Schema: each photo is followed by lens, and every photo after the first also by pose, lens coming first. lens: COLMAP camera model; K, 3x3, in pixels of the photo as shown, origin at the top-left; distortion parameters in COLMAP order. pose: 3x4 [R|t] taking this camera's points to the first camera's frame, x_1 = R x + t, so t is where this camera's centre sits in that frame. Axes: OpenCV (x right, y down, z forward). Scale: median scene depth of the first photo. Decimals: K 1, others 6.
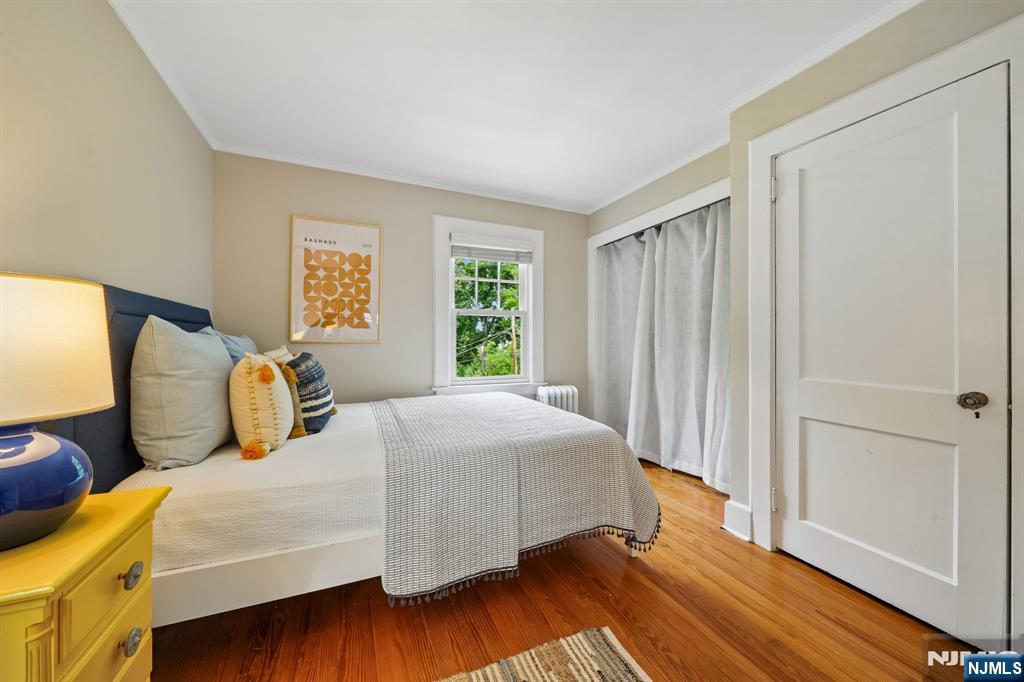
lens RADIAL K [[354.0, 0, 510.7], [0, 354.0, 338.5], [0, 0, 1]] dist [-0.001644, 0.000371]
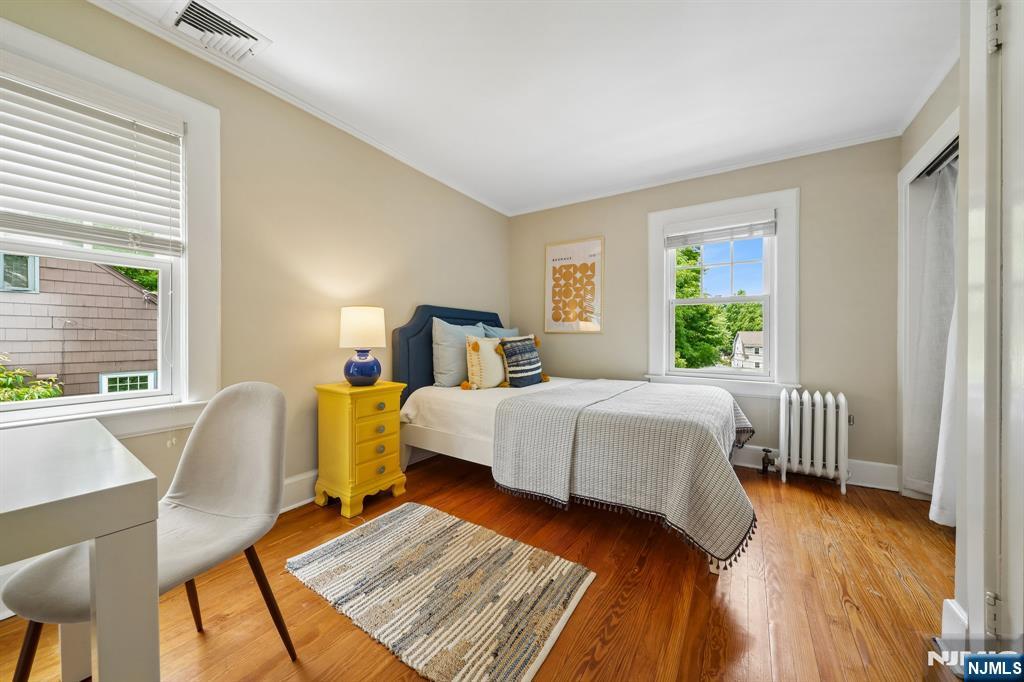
lens RADIAL K [[354.0, 0, 516.6], [0, 354.0, 341.2], [0, 0, 1]] dist [-0.001644, 0.000371]
pose [[0.563119, 0.012414, -0.826283, 0.513086], [-0.000486, 0.999892, 0.014692, 0.024586], [0.826376, -0.007872, 0.563064, 0.076091]]
